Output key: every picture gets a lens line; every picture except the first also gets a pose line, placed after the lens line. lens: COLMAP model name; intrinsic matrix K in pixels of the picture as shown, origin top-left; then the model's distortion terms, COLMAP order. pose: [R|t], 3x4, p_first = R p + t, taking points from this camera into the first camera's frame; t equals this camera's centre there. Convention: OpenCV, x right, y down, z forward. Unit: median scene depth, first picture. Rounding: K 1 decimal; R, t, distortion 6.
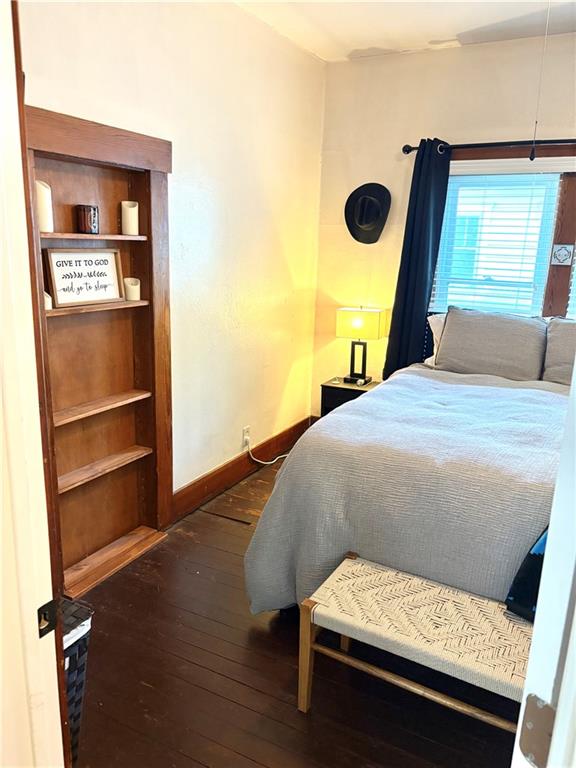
lens RADIAL K [[585.4, 0, 284.2], [0, 585.4, 386.2], [0, 0, 1]] dist [0.053922, -0.054264]
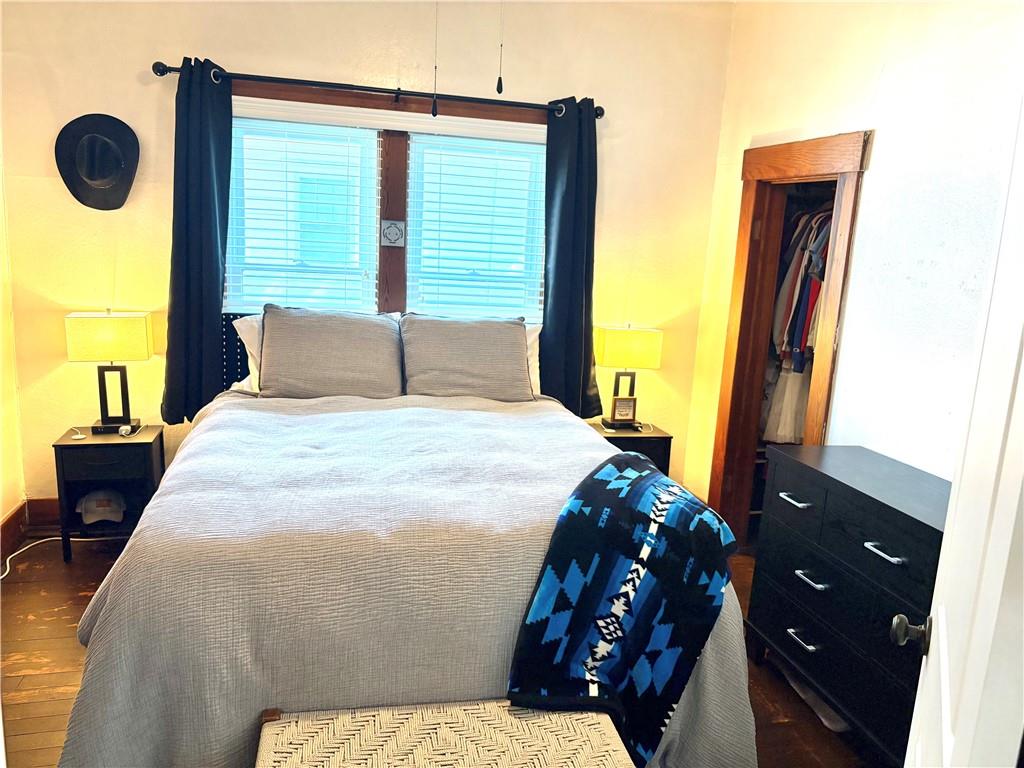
lens RADIAL K [[780.5, 0, 512.8], [0, 780.5, 391.5], [0, 0, 1]] dist [0.053922, -0.054264]
pose [[0.752834, -0.125711, 0.646095, -0.125046], [0.130430, 0.990619, 0.040768, -0.036051], [-0.645158, 0.053579, 0.762168, 0.112638]]
